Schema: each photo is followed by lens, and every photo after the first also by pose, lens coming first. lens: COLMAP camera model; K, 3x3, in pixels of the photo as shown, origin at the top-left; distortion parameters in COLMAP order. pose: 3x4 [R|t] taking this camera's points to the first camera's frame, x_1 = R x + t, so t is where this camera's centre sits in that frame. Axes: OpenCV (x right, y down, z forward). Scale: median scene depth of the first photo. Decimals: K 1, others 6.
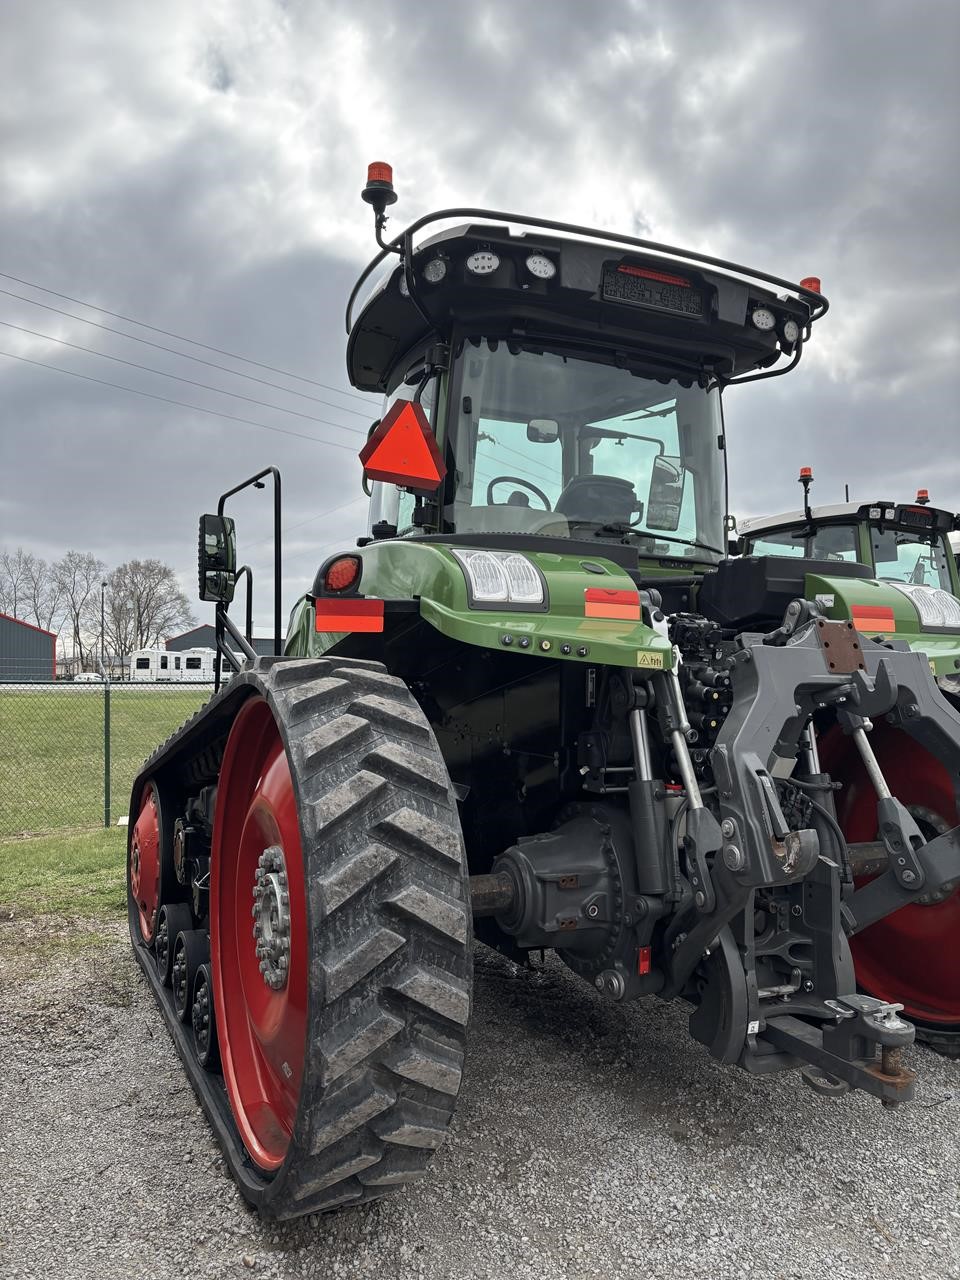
lens RADIAL K [[981.2, 0, 496.9], [0, 981.2, 625.6], [0, 0, 1]] dist [0.069557, -0.104767]
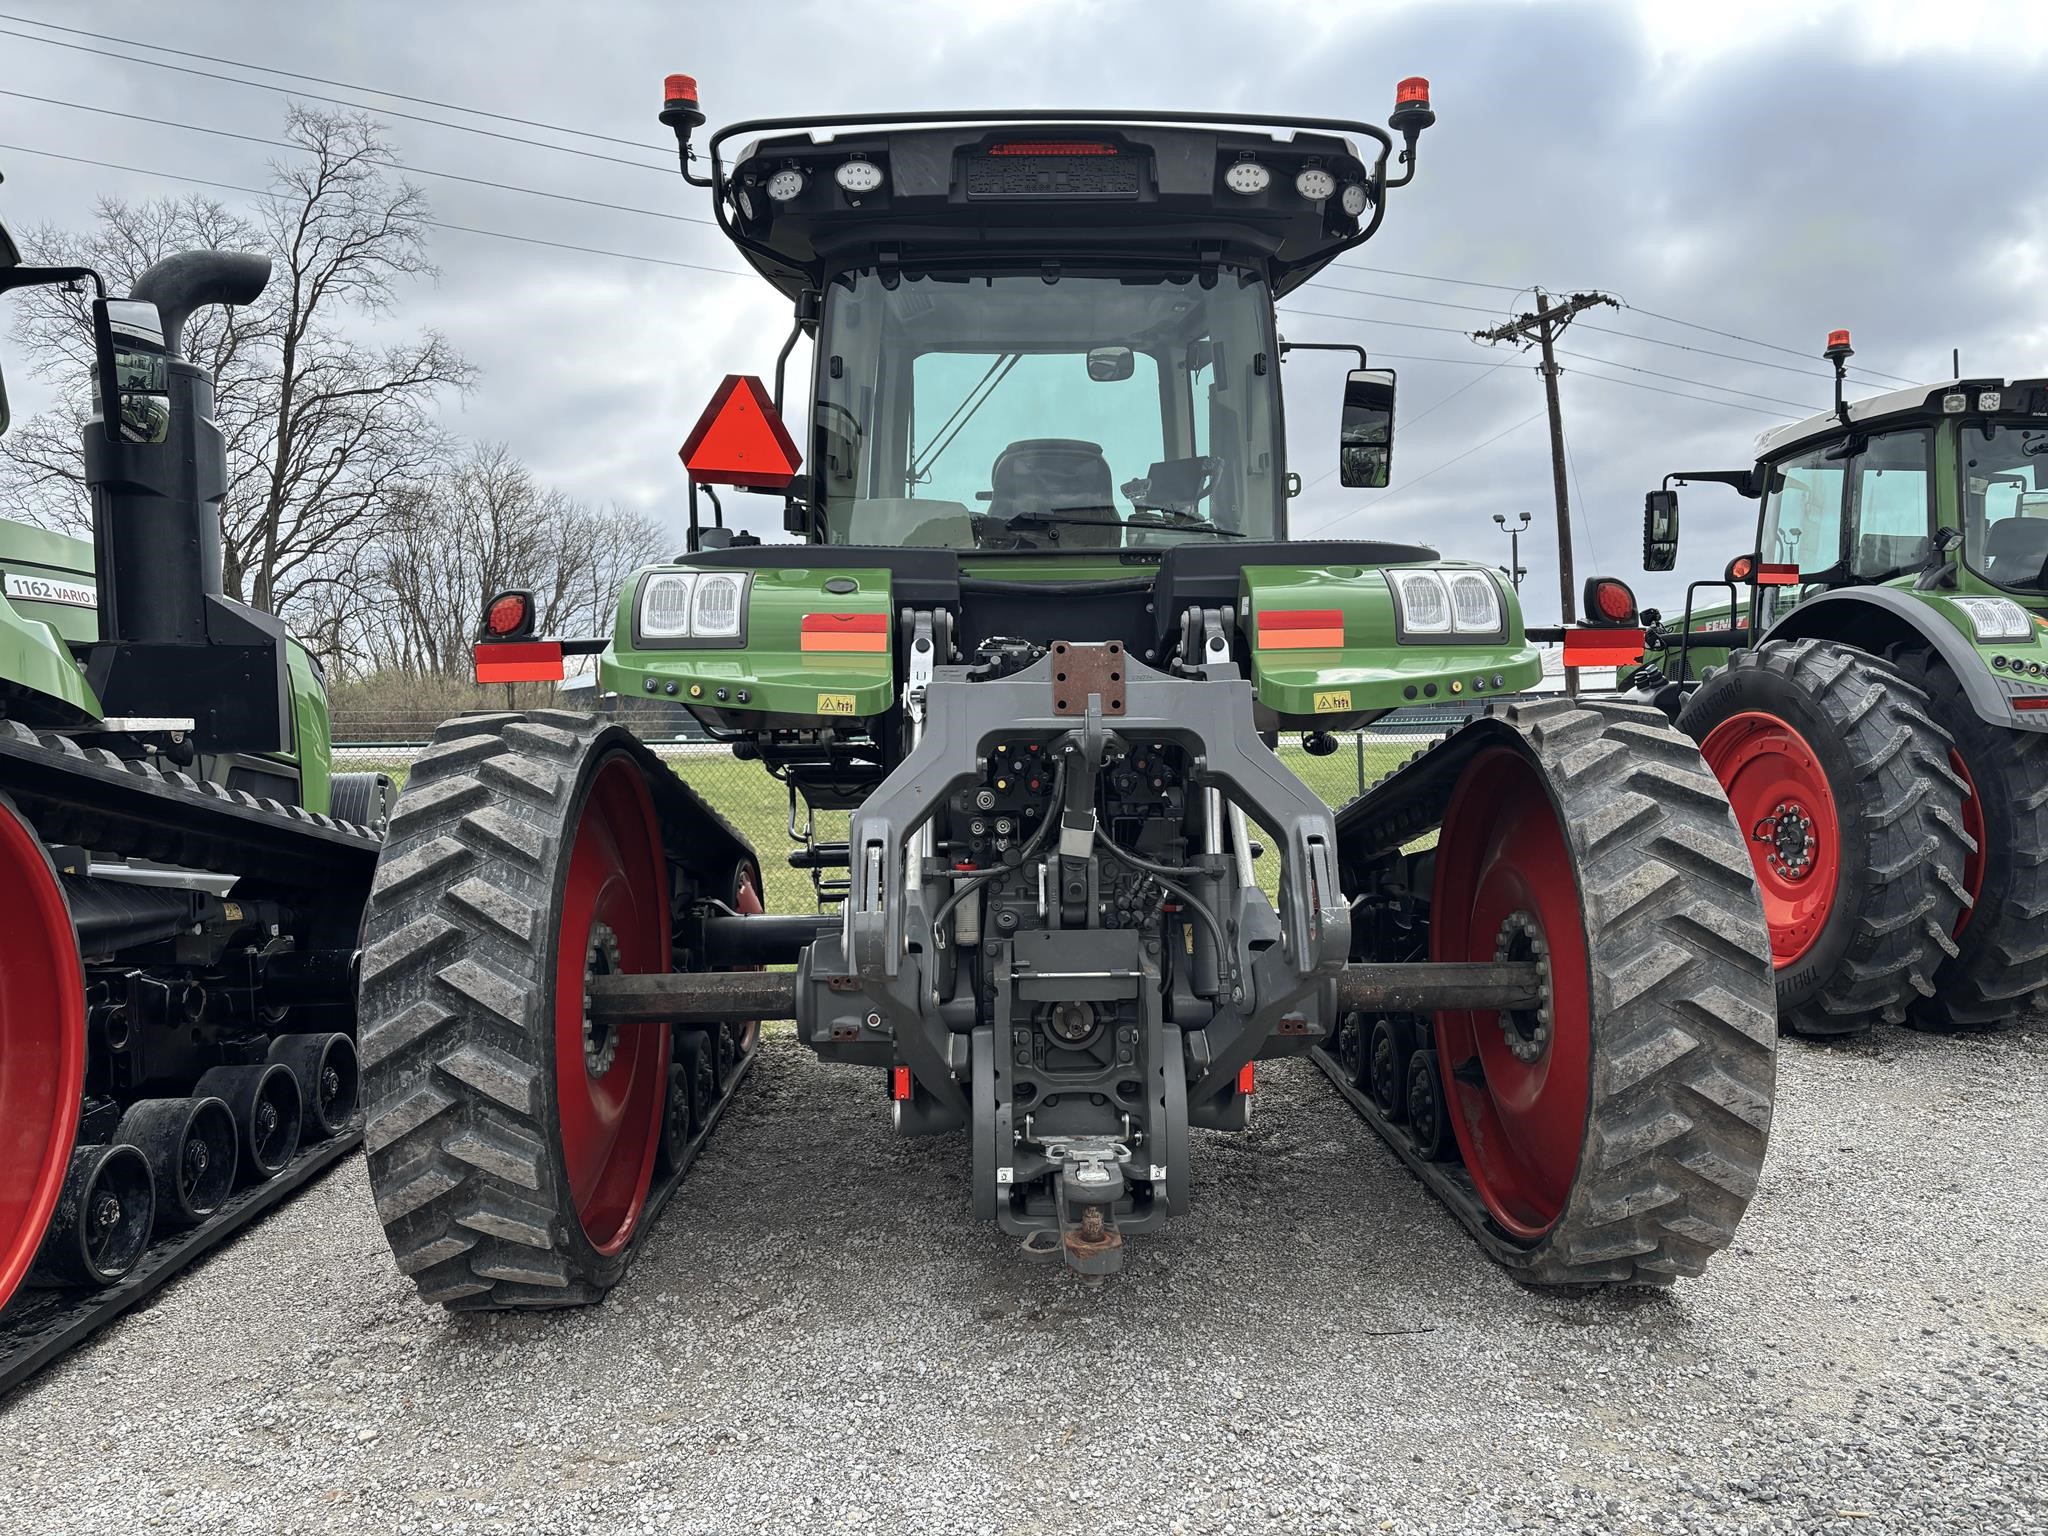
lens RADIAL K [[1580.0, 0, 1024.0], [0, 1580.0, 768.0], [0, 0, 1]] dist [0.070142, -0.091223]
pose [[0.902796, -0.009813, -0.429957, 0.659290], [0.044711, 0.996464, 0.071138, 0.001757], [0.427739, -0.083447, 0.900042, -0.064260]]
